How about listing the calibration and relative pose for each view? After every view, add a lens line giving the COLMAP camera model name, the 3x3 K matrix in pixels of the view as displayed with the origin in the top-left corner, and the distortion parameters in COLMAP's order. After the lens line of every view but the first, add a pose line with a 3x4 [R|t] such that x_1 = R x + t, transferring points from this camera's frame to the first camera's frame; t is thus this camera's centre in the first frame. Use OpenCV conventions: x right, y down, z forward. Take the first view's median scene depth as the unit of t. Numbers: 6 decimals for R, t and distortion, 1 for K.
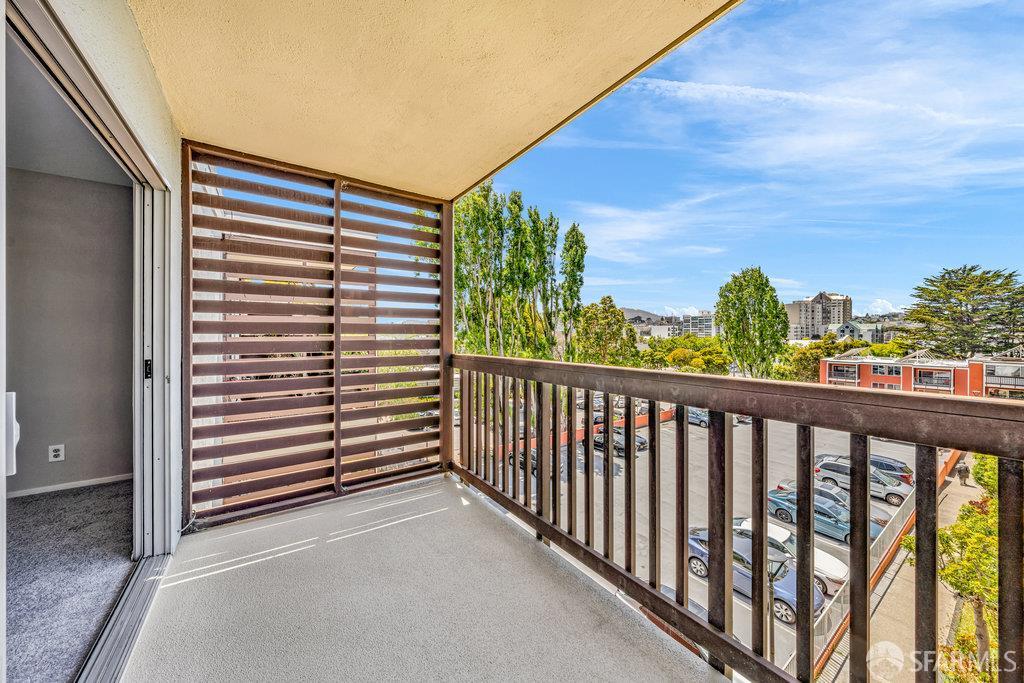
lens RADIAL K [[368.1, 0, 505.6], [0, 368.1, 336.1], [0, 0, 1]] dist [-0.001018, -0.000053]
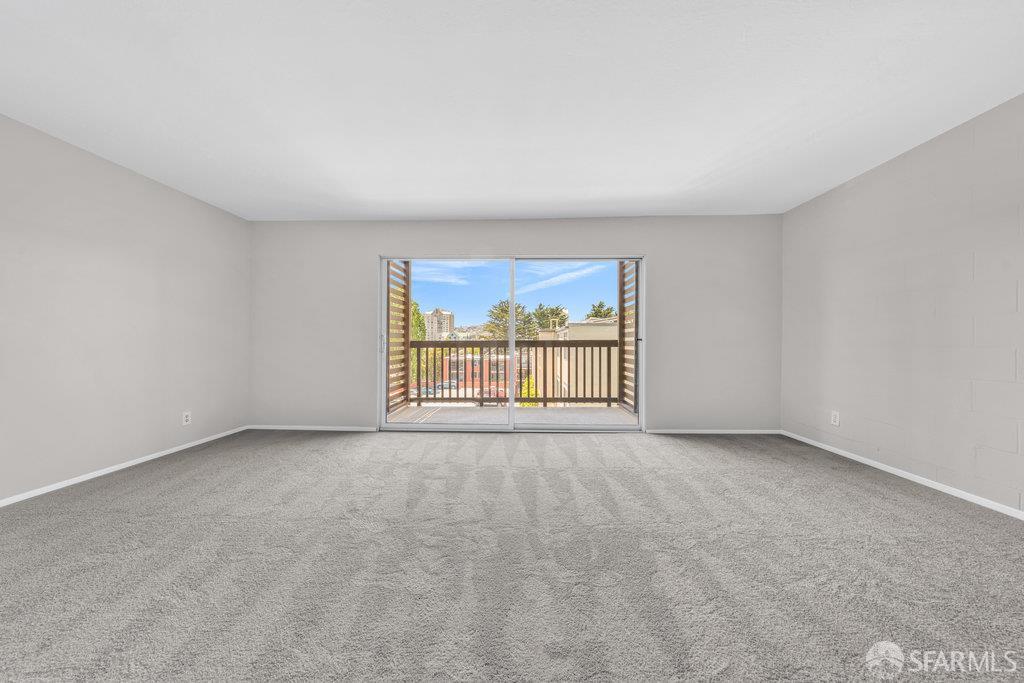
lens RADIAL K [[332.7, 0, 512.0], [0, 332.7, 341.5], [0, 0, 1]] dist [-0.000562, -0.000016]
pose [[0.613809, -0.003450, 0.789447, -1.187045], [0.000120, 0.999991, 0.004277, 0.043230], [-0.789454, -0.002530, 0.613804, -0.469441]]
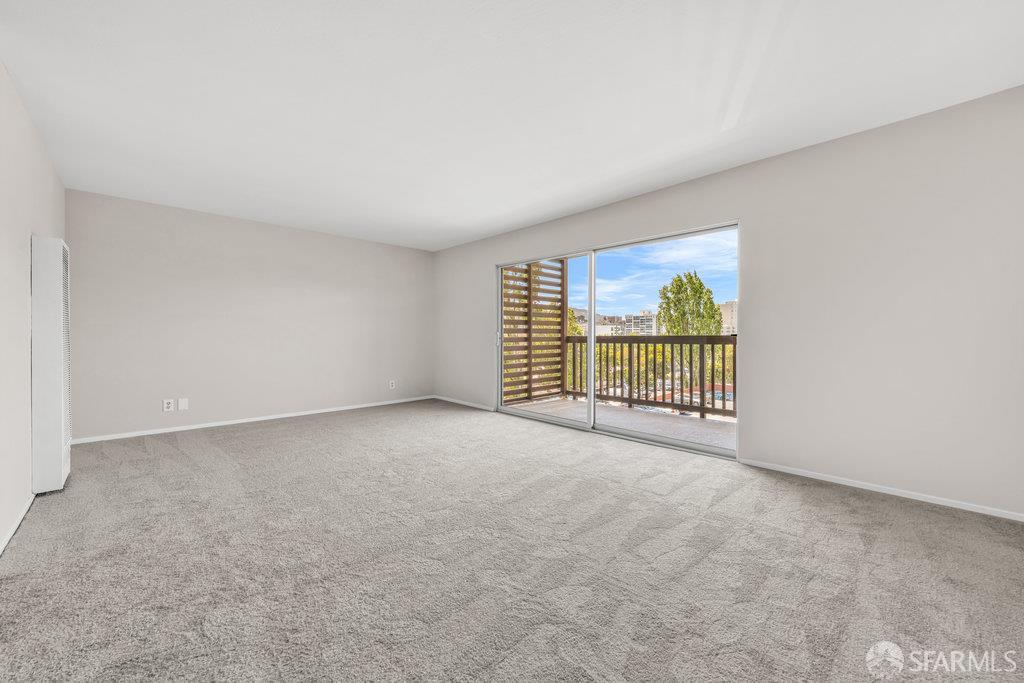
lens RADIAL K [[388.8, 0, 517.9], [0, 388.8, 346.4], [0, 0, 1]] dist [0.000900, 0.000027]
pose [[0.984328, 0.000186, 0.176345, -0.776227], [-0.005434, 0.999557, 0.029278, 0.043769], [-0.176261, -0.029777, 0.983893, -1.005458]]
